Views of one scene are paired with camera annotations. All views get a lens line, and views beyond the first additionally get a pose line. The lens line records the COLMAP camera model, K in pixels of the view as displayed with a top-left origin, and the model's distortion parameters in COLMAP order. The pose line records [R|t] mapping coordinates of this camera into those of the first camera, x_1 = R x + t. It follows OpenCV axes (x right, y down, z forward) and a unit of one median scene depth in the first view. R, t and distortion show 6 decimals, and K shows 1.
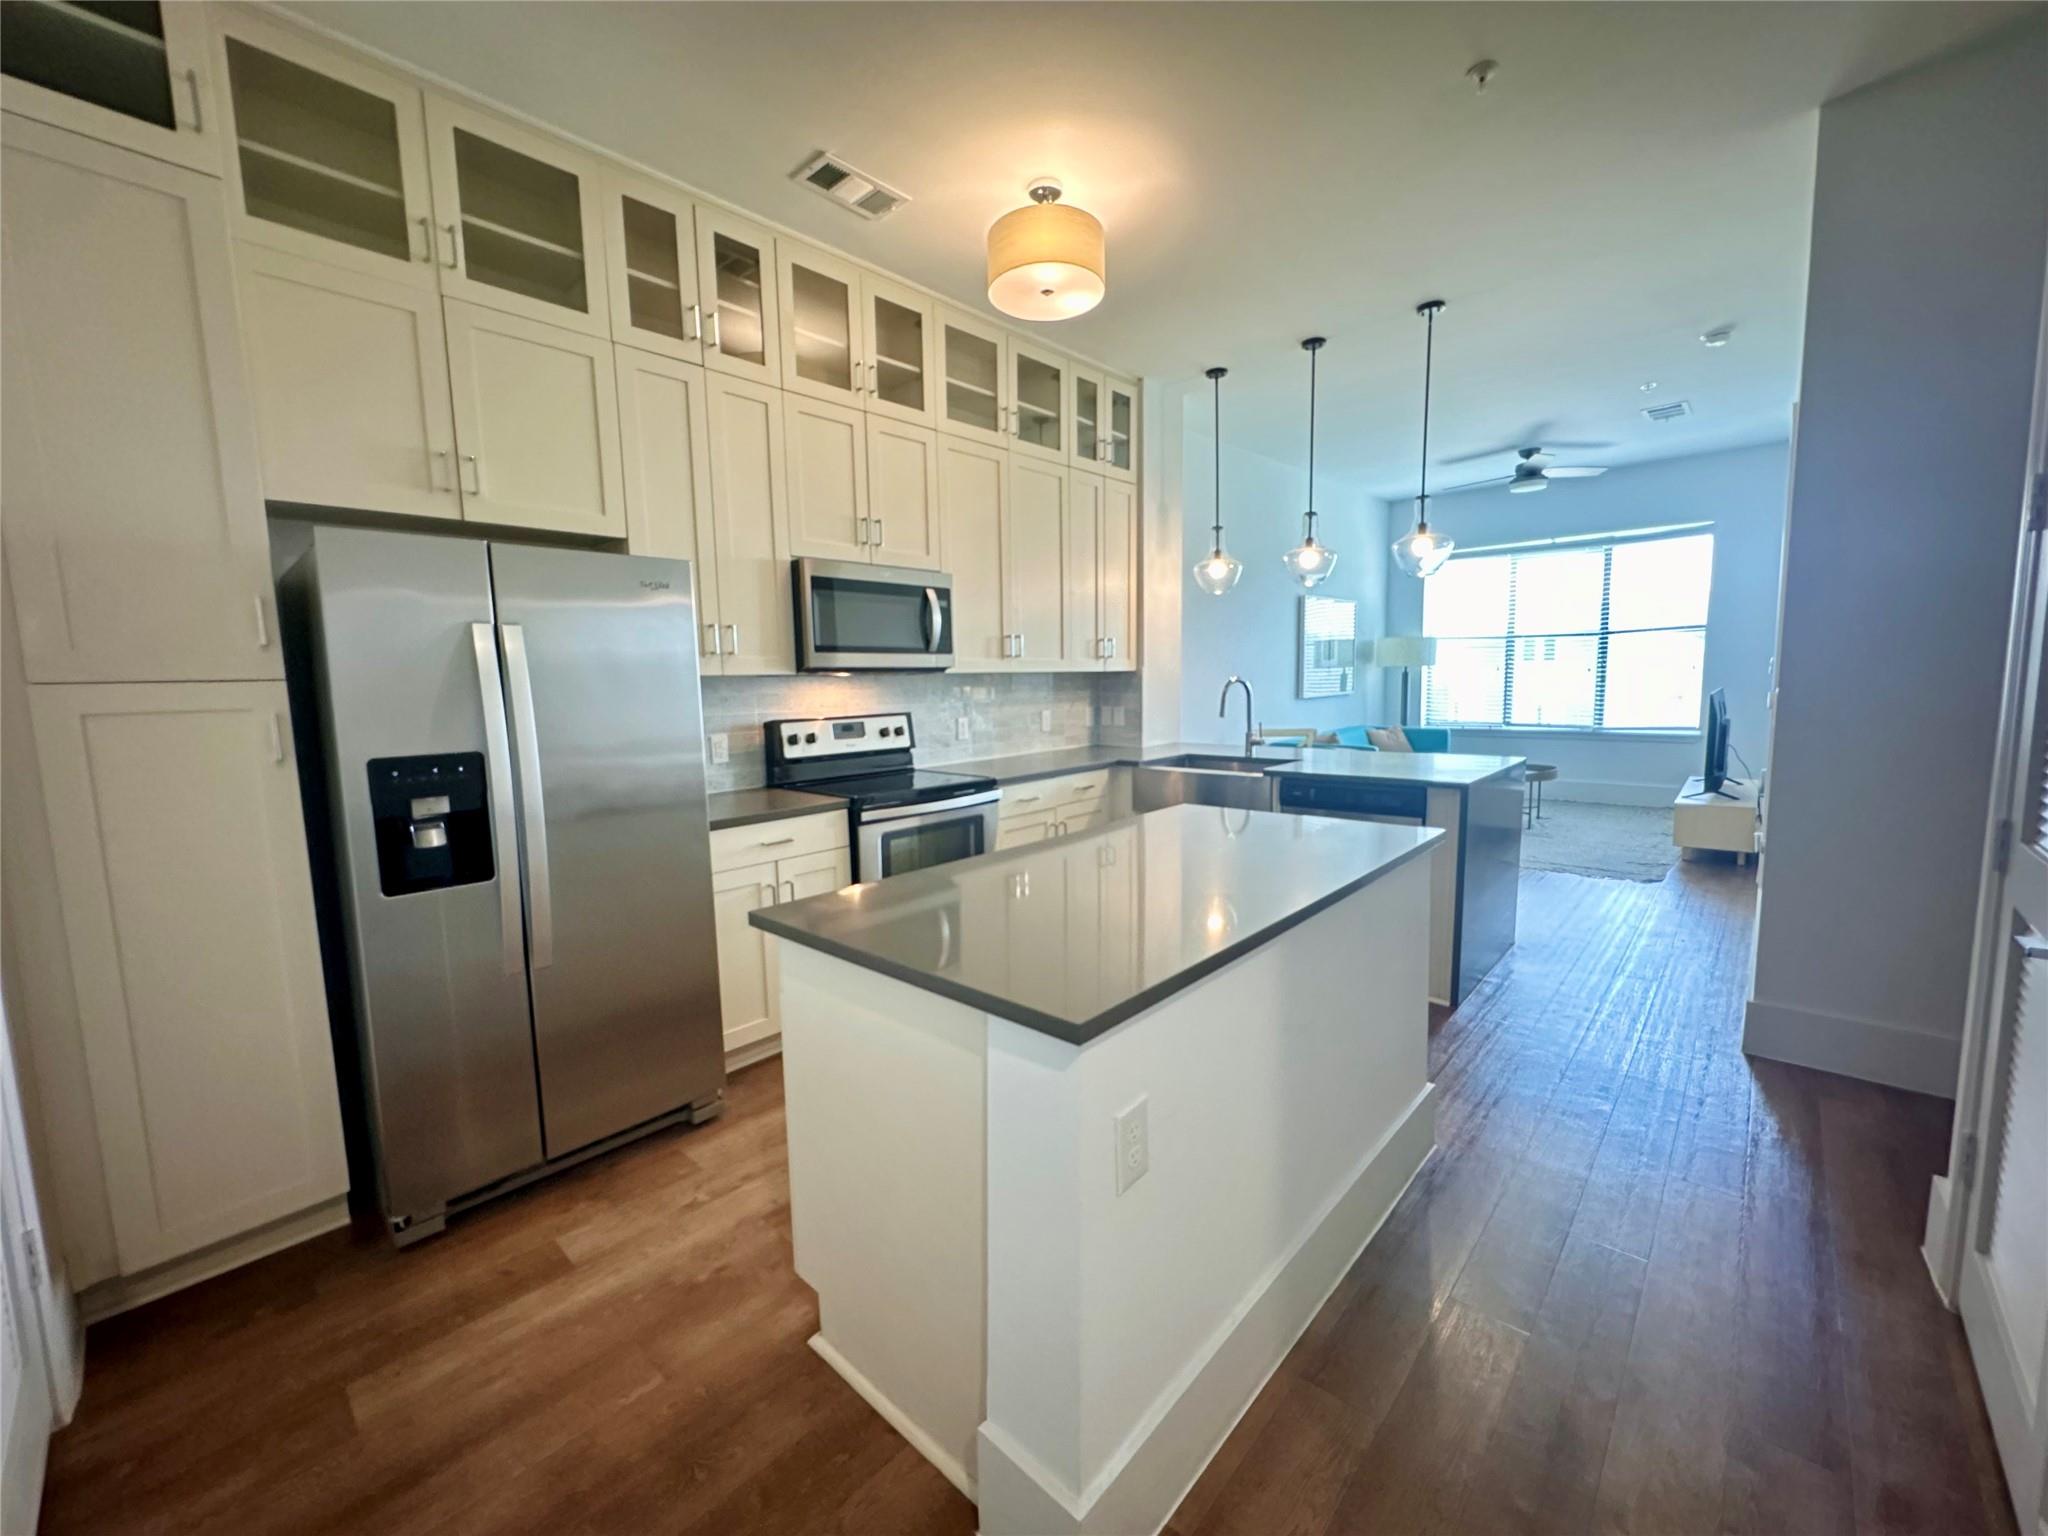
lens RADIAL K [[820.9, 0, 1024.0], [0, 820.9, 768.0], [0, 0, 1]] dist [-0.001451, -0.000311]
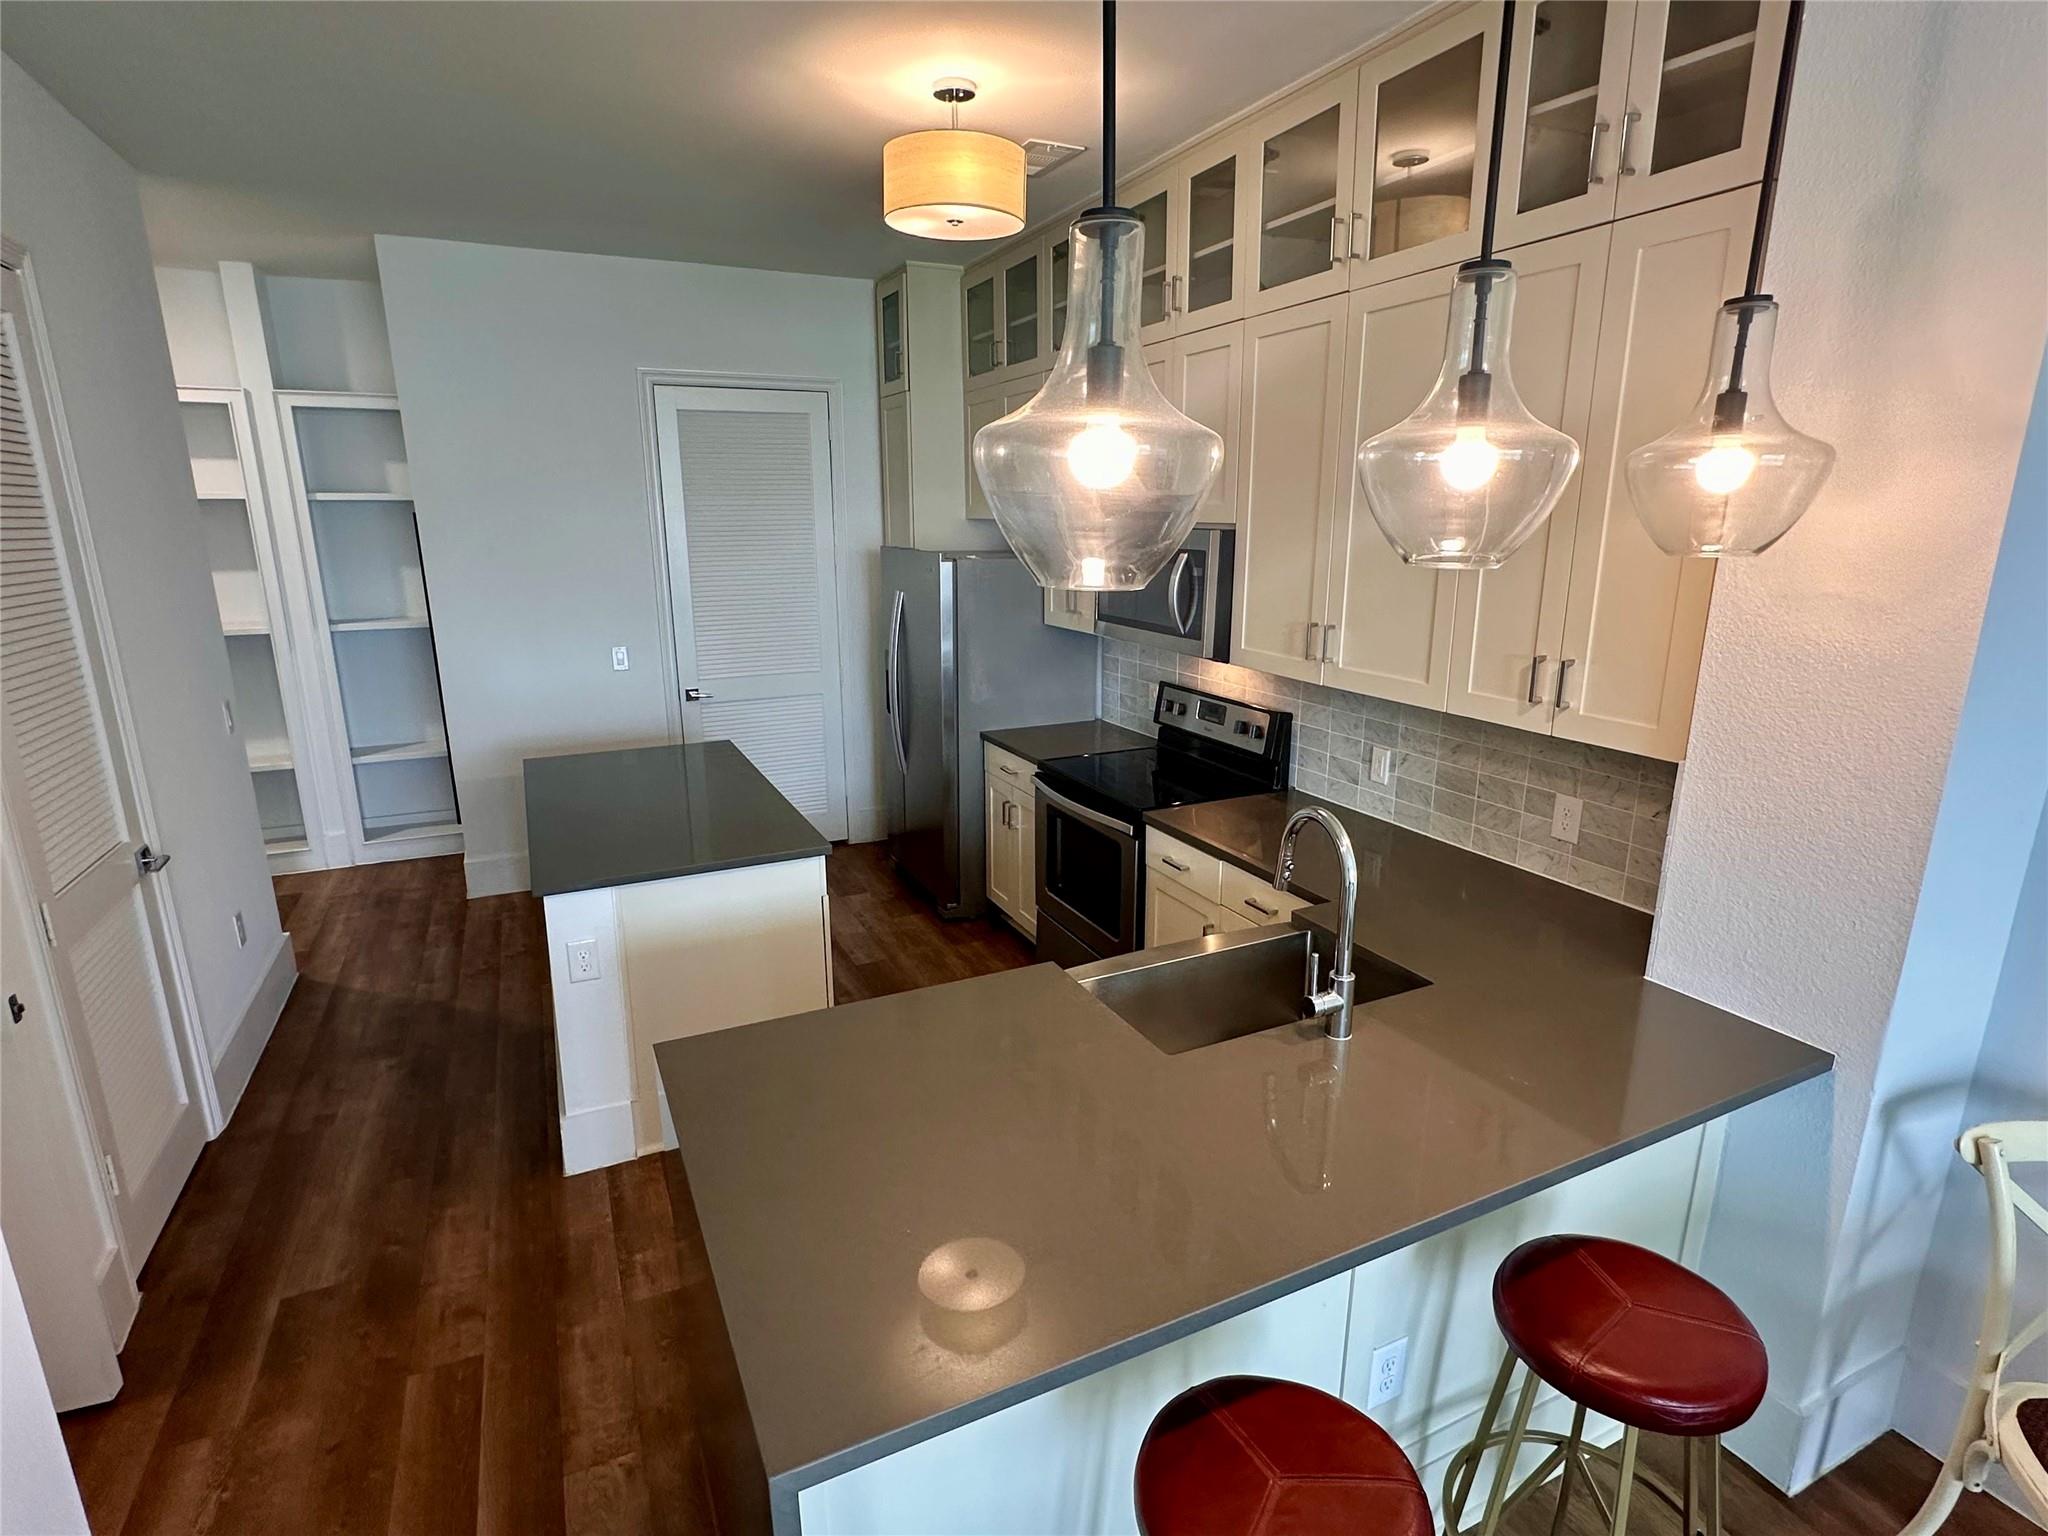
lens RADIAL K [[1024.0, 0, 1016.7], [0, 1024.0, 774.2], [0, 0, 1]] dist [-0.001123, -0.000607]
pose [[-0.379463, 0.252110, -0.890196, 1.196744], [-0.093626, 0.946756, 0.308039, -0.425306], [0.920457, 0.200235, -0.335655, 1.712139]]
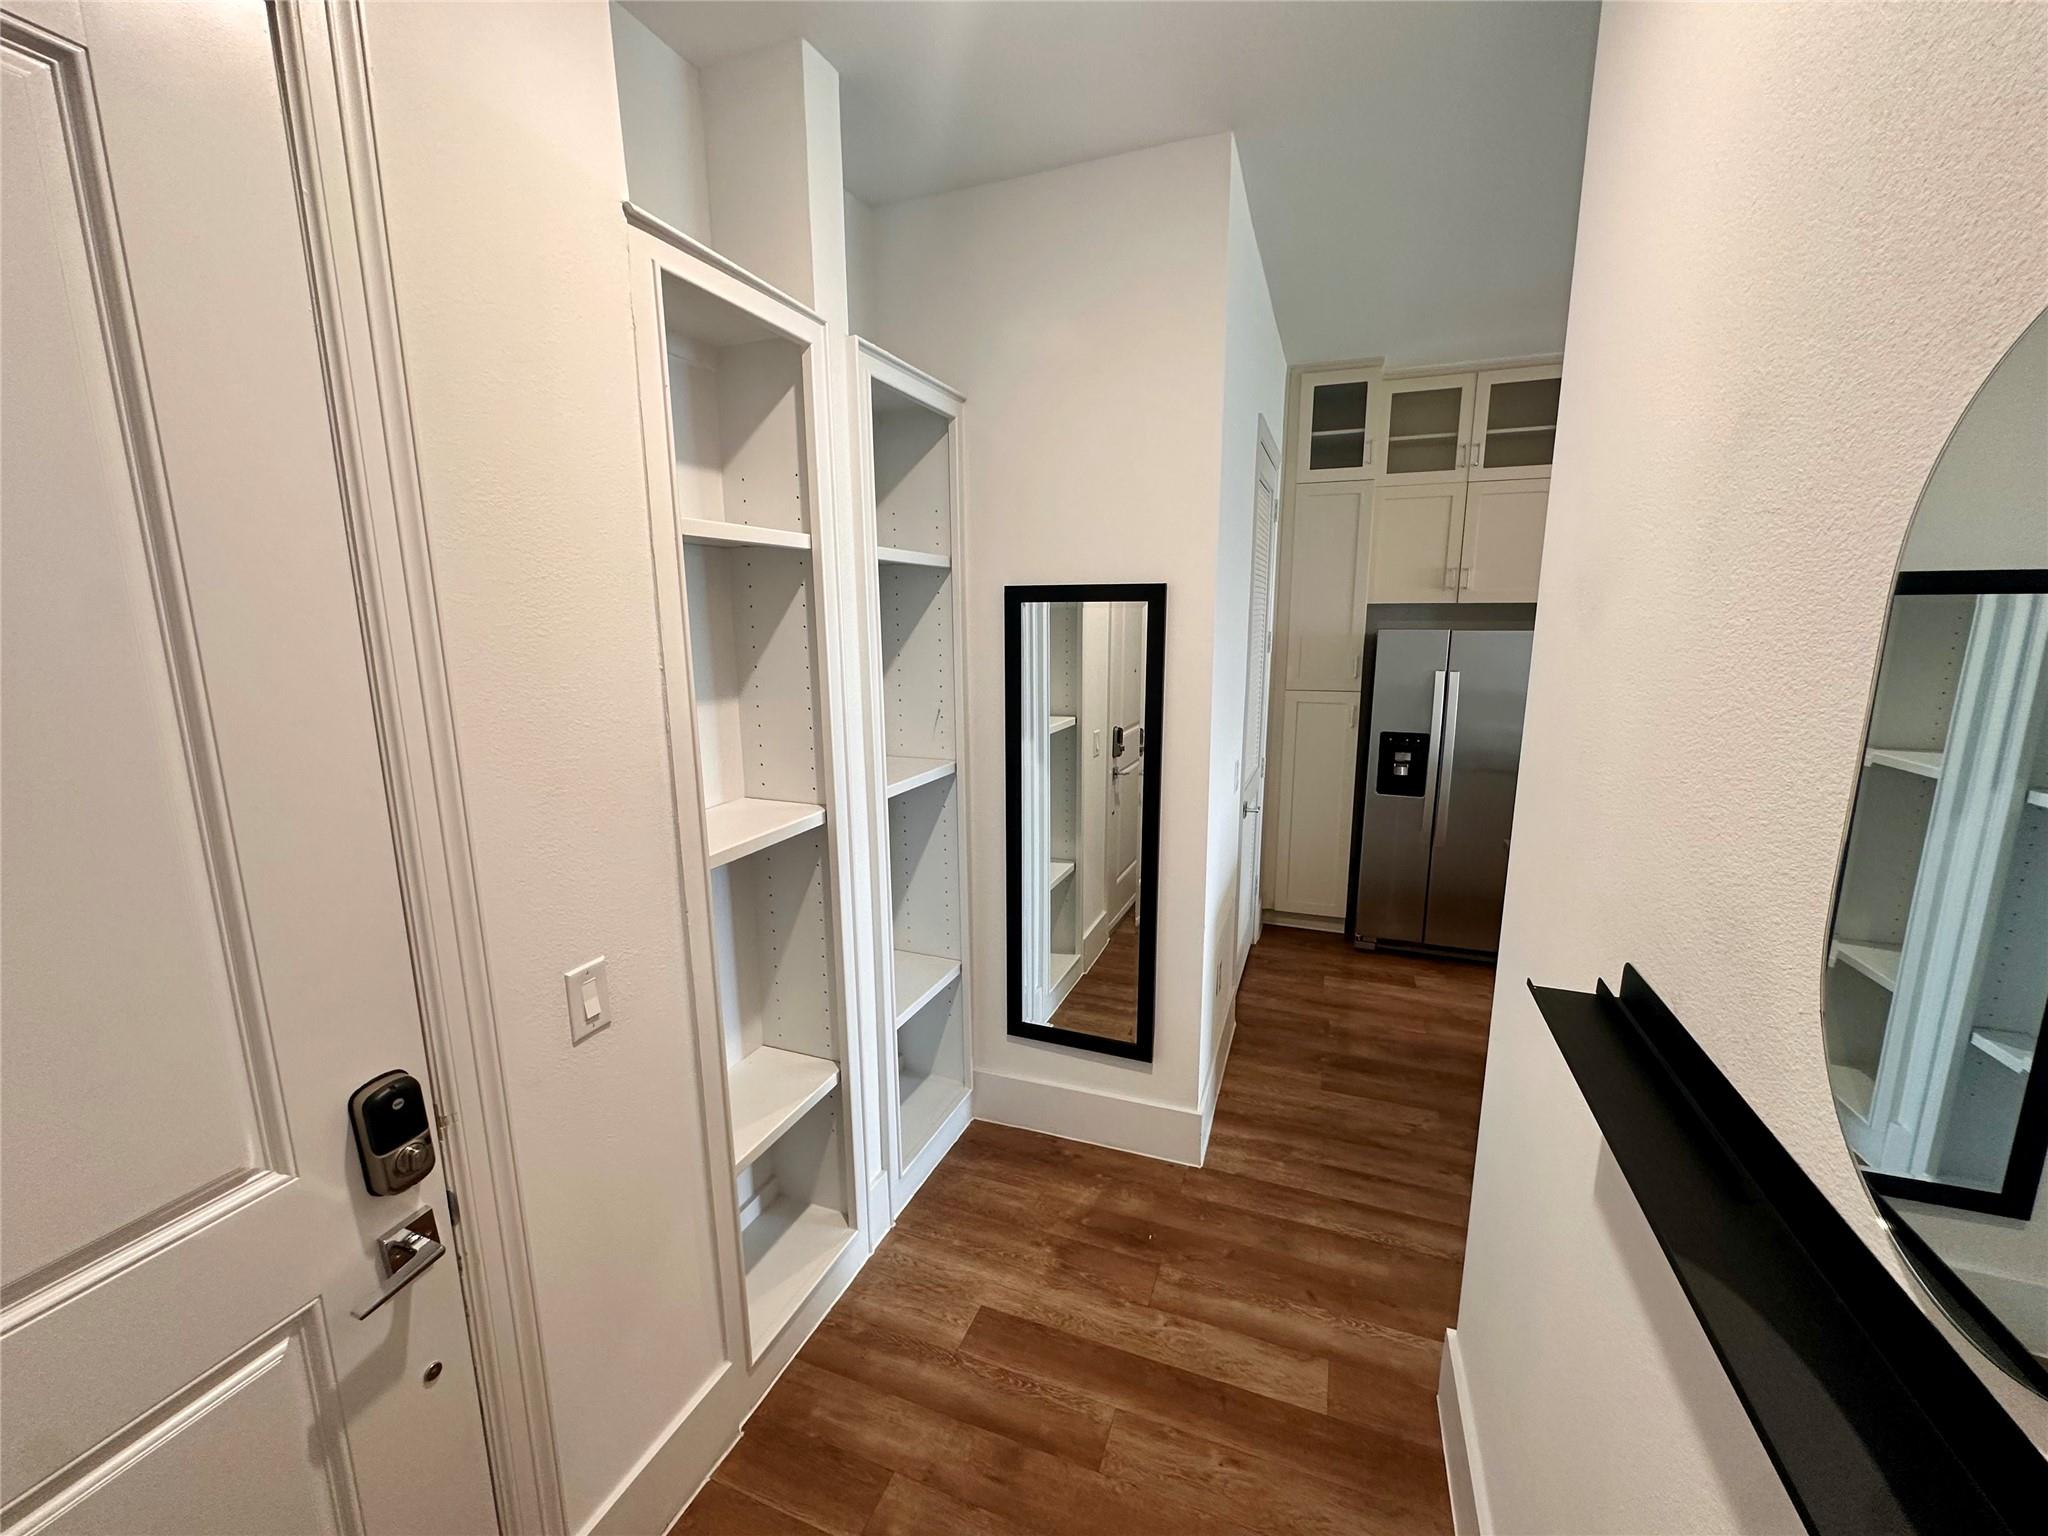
lens RADIAL K [[820.9, 0, 1024.0], [0, 820.9, 768.0], [0, 0, 1]] dist [-0.001451, -0.000311]
pose [[0.371788, 0.180092, -0.910681, 0.647839], [-0.108362, 0.982715, 0.150097, -0.103471], [0.921971, 0.042879, 0.384877, -0.546322]]
